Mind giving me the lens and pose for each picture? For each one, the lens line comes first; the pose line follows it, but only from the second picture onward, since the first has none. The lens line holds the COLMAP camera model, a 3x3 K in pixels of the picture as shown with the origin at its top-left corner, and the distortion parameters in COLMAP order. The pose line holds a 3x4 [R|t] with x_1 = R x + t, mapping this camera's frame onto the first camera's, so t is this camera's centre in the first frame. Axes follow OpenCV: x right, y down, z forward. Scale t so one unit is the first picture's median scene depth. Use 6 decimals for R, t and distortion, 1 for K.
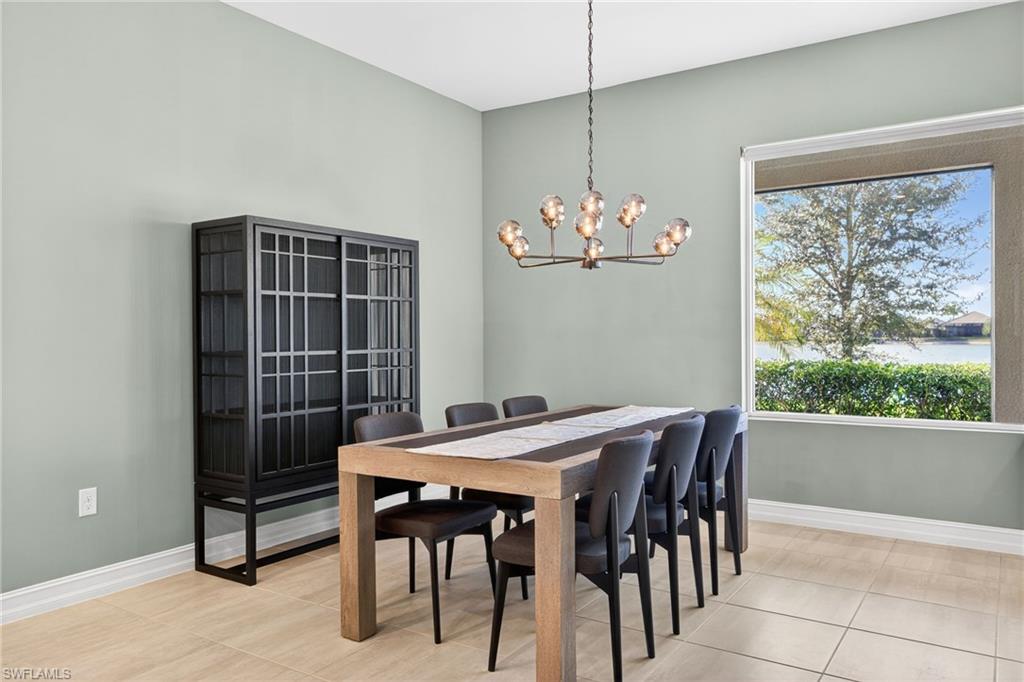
lens RADIAL K [[745.9, 0, 508.6], [0, 745.9, 339.7], [0, 0, 1]] dist [-0.006469, 0.000011]
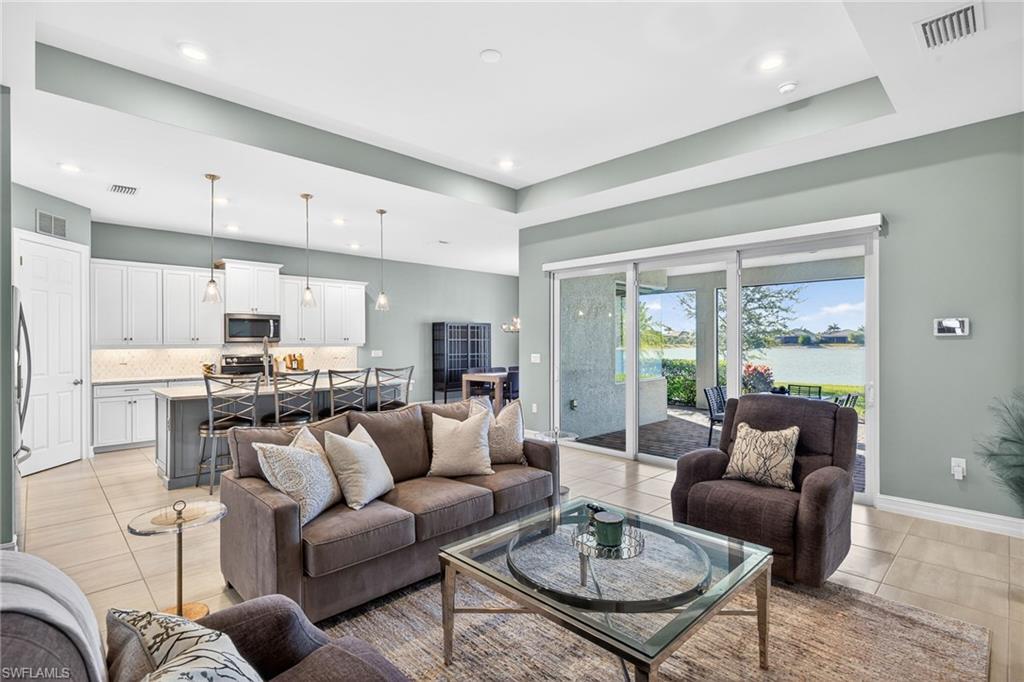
lens RADIAL K [[481.2, 0, 509.8], [0, 481.2, 341.5], [0, 0, 1]] dist [-0.003343, -0.000109]
pose [[0.977636, 0.004861, -0.210248, 0.543634], [-0.005701, 0.999978, -0.003387, -0.044061], [0.210227, 0.004510, 0.977642, -1.487681]]
